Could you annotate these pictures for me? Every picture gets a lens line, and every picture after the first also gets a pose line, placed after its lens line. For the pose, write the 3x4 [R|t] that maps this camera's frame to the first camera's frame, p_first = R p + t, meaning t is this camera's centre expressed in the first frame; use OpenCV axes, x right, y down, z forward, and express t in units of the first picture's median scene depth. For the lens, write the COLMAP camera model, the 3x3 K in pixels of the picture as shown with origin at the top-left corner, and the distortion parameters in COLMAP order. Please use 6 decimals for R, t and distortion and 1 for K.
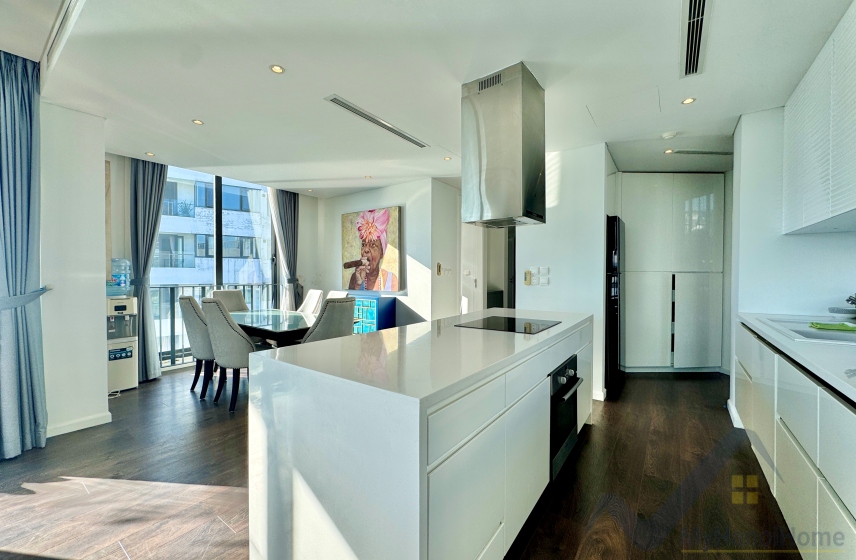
lens RADIAL K [[343.4, 0, 428.6], [0, 343.4, 276.9], [0, 0, 1]] dist [-0.001196, -0.000077]
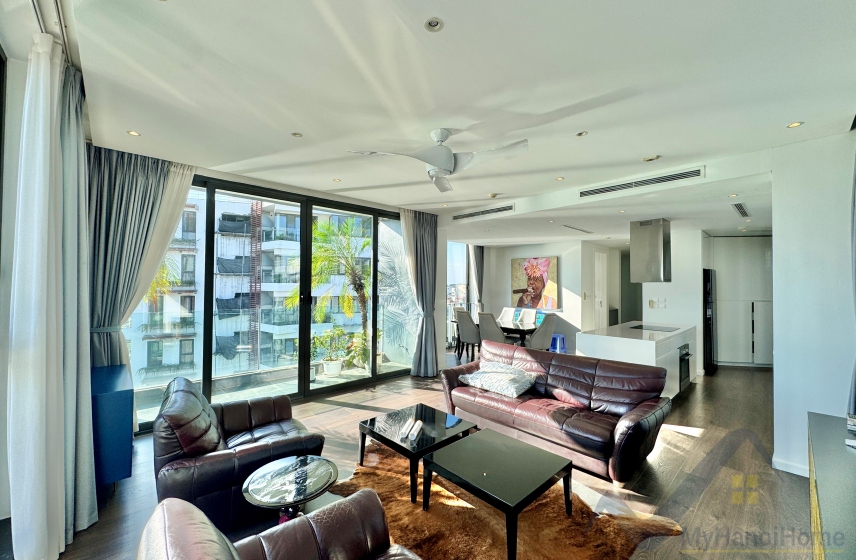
lens RADIAL K [[343.4, 0, 427.5], [0, 343.4, 278.9], [0, 0, 1]] dist [-0.001196, -0.000077]
pose [[0.980319, 0.001894, -0.197411, -0.363357], [-0.006958, 0.999664, -0.024962, -0.056146], [0.197297, 0.025844, 0.980003, -0.699764]]
